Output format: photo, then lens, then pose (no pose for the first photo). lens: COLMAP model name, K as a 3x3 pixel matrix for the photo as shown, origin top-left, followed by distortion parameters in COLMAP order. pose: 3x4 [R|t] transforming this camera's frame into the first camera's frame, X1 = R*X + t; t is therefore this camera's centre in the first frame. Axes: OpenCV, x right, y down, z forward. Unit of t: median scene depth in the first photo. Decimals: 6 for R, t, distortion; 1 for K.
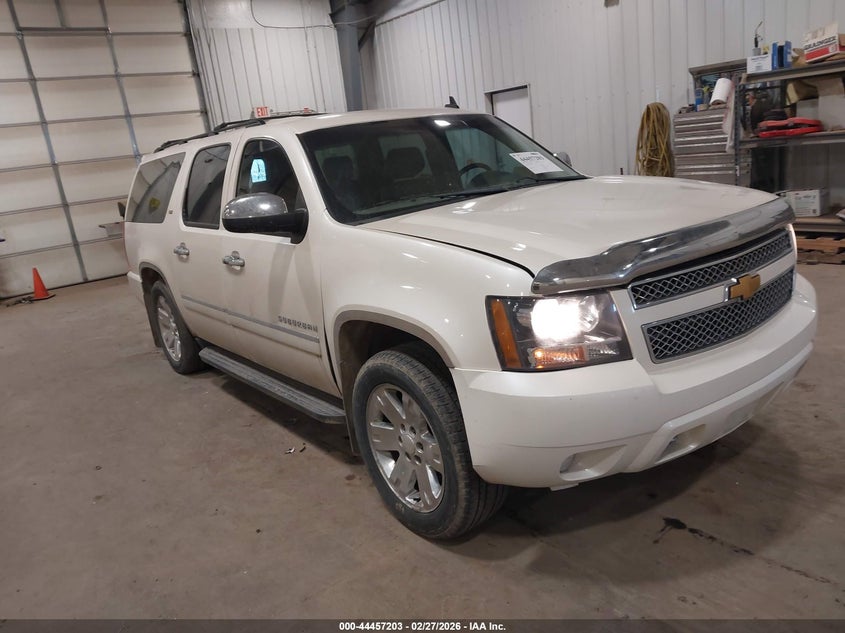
lens RADIAL K [[675.7, 0, 431.8], [0, 675.7, 321.6], [0, 0, 1]] dist [0.003752, 0.001139]
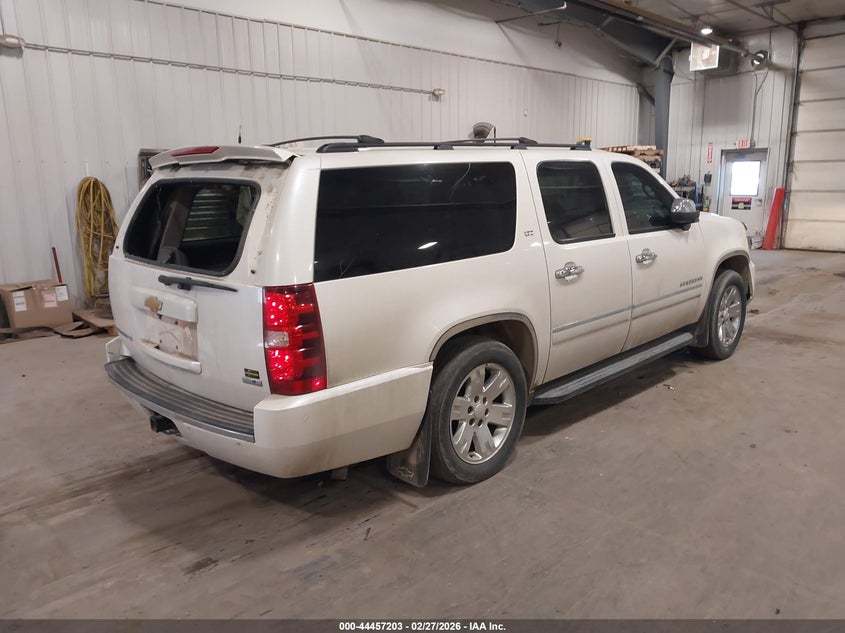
lens RADIAL K [[675.7, 0, 431.8], [0, 675.7, 321.6], [0, 0, 1]] dist [0.003752, 0.001139]
pose [[-0.146268, -0.084269, 0.985649, -1.444018], [0.292959, 0.947981, 0.124523, -0.243614], [-0.944871, 0.306969, -0.113972, 1.535600]]
